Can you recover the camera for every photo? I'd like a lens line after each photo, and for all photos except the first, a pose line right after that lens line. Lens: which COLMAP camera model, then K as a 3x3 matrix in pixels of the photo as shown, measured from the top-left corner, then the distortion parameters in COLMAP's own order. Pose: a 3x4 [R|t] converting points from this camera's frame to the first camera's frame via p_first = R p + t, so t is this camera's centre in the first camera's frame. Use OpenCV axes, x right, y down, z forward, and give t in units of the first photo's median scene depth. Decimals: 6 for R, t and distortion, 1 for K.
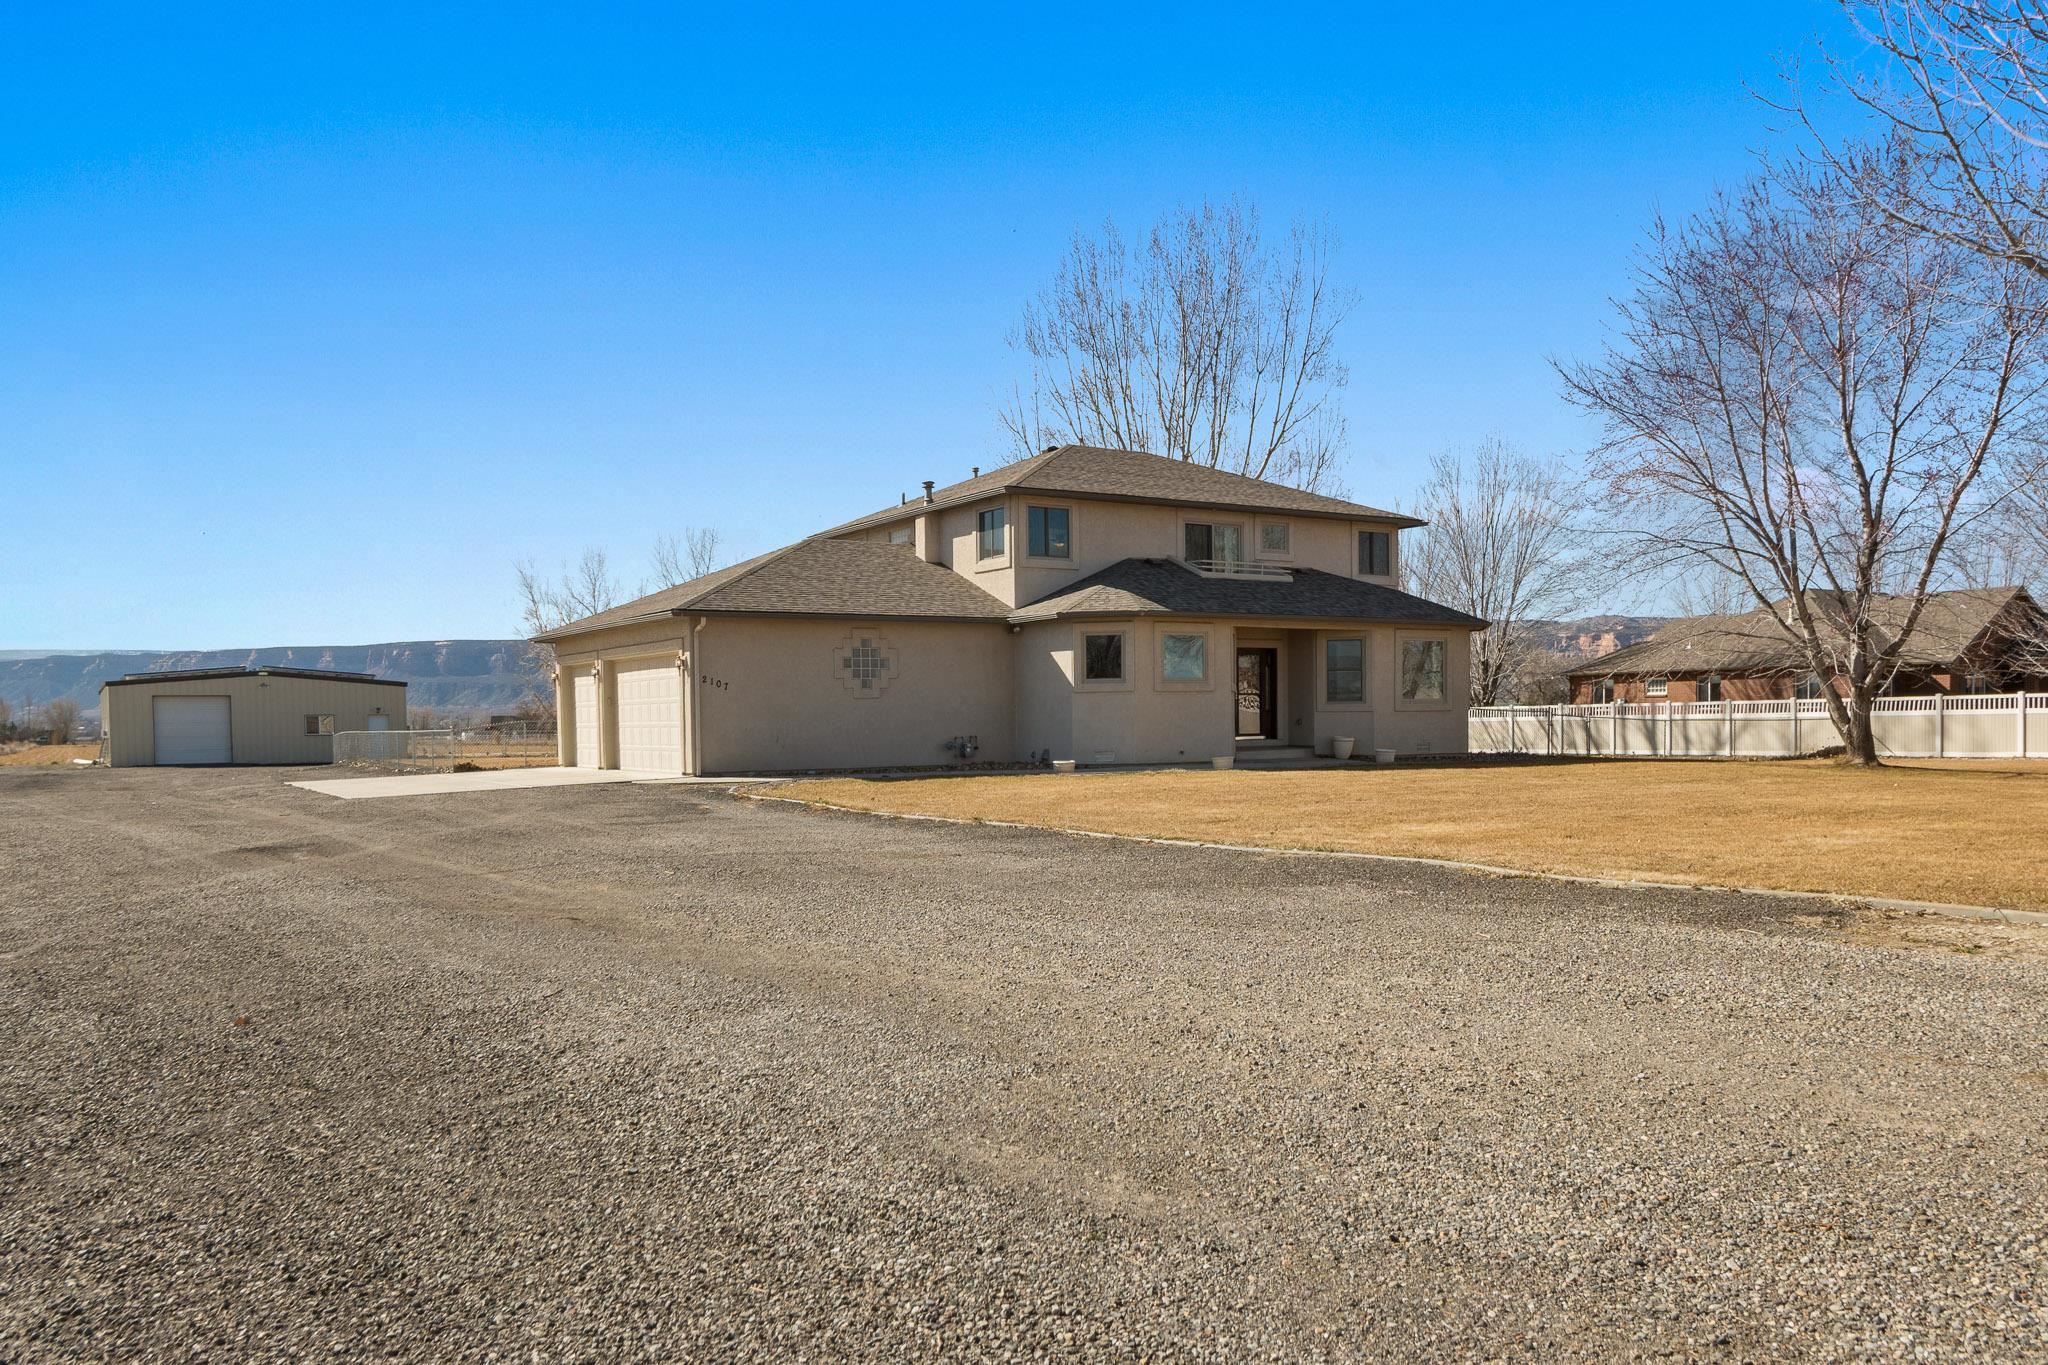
lens RADIAL K [[1462.3, 0, 1022.7], [0, 1462.3, 693.6], [0, 0, 1]] dist [0.002619, 0.000455]
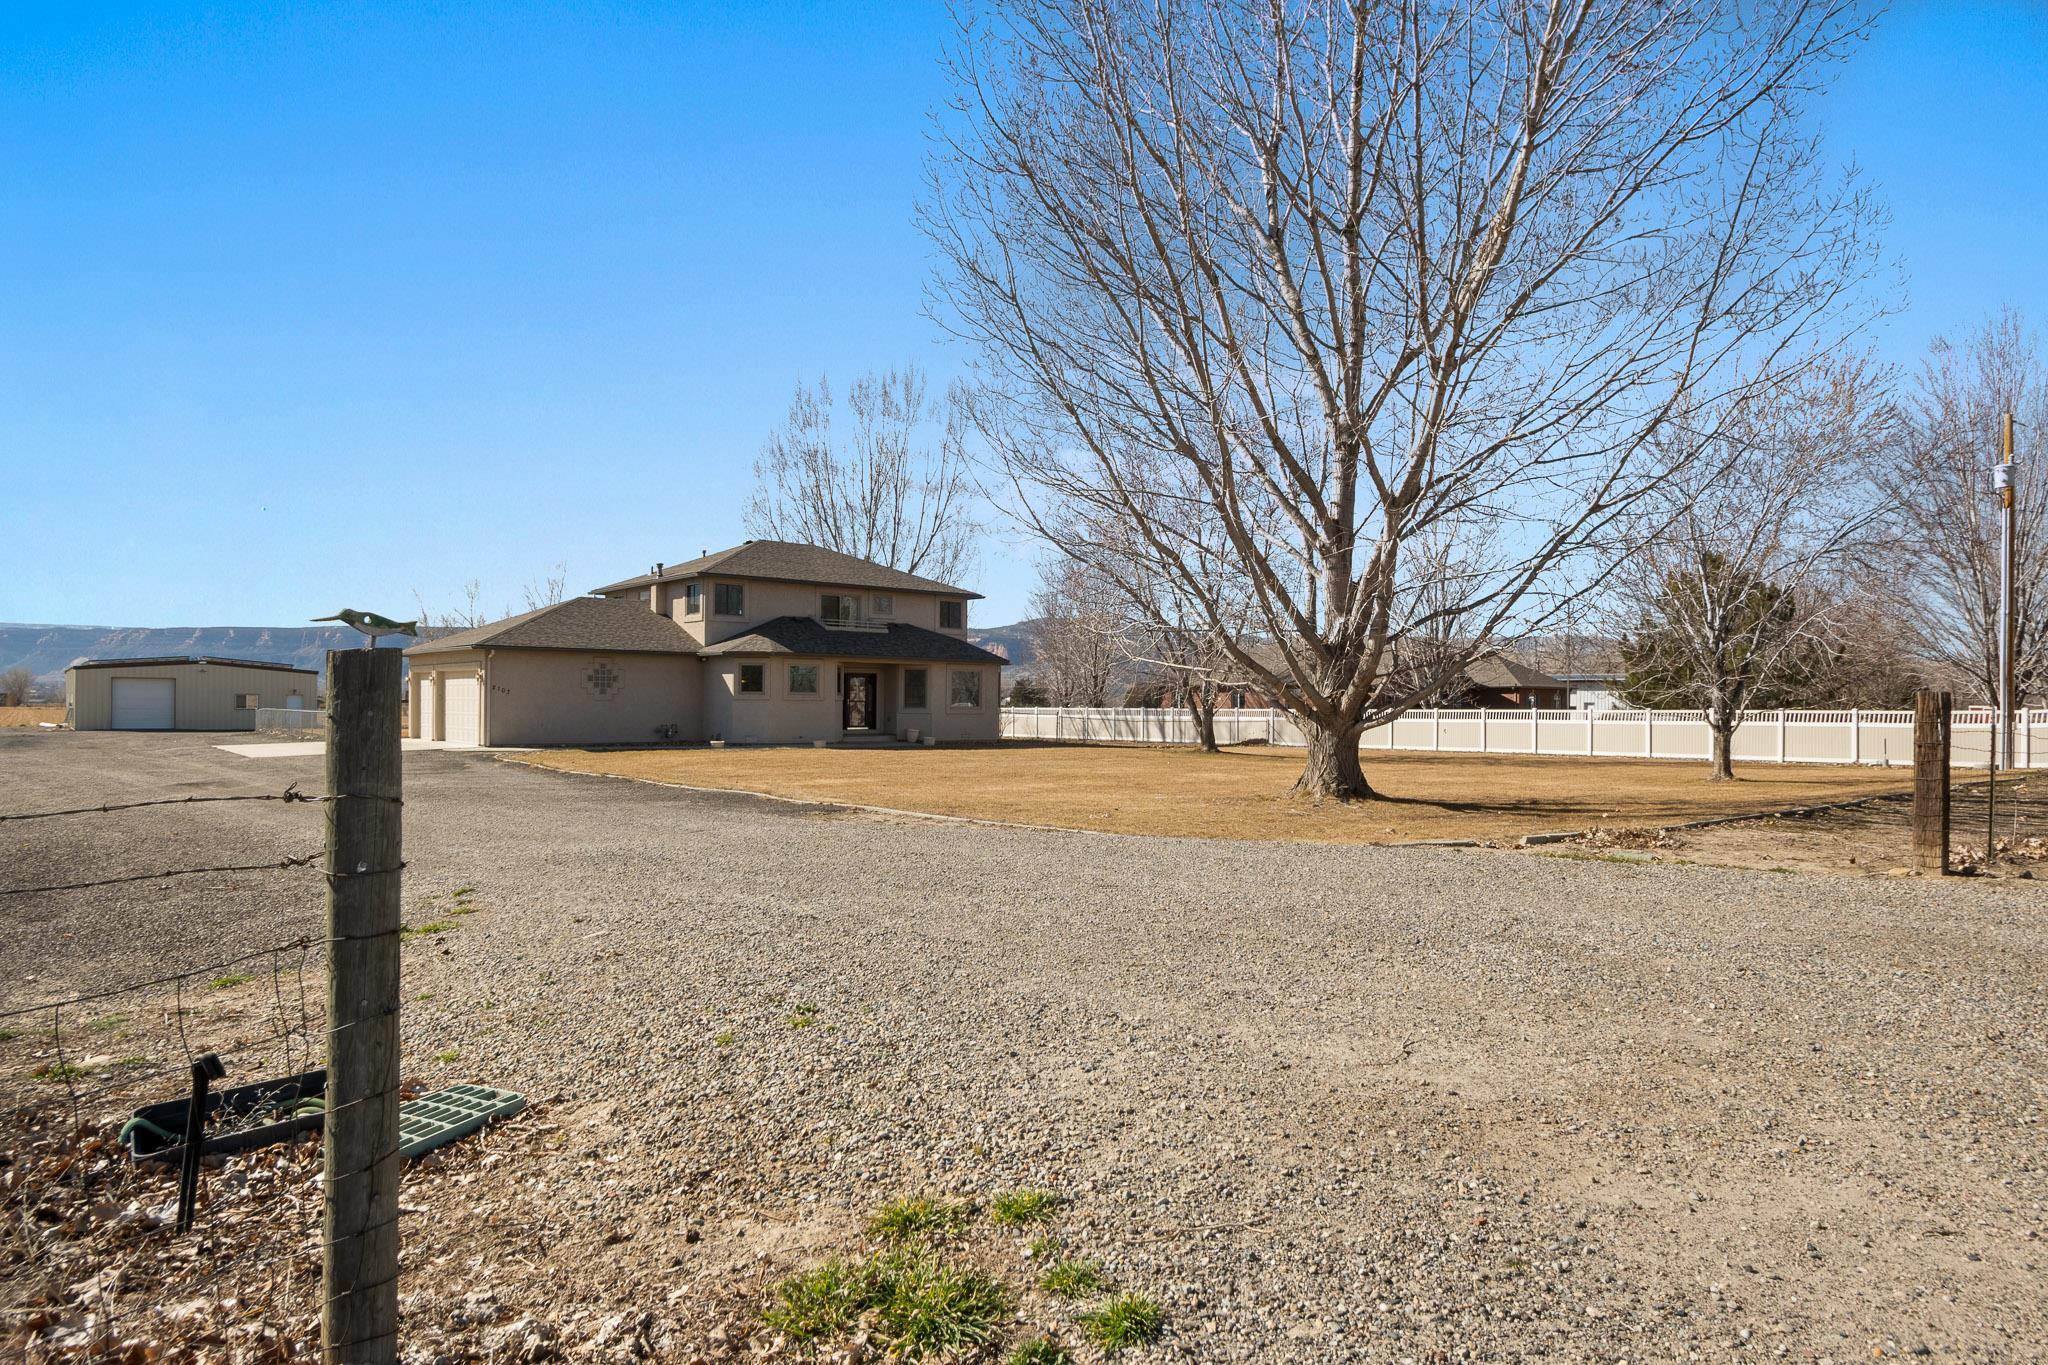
lens RADIAL K [[1142.9, 0, 1025.9], [0, 1142.9, 665.6], [0, 0, 1]] dist [-0.001952, -0.002971]
pose [[0.989274, 0.026323, 0.143677, 0.161893], [-0.024067, 0.999559, -0.017415, -0.022782], [-0.144072, 0.013770, 0.989471, -0.300301]]
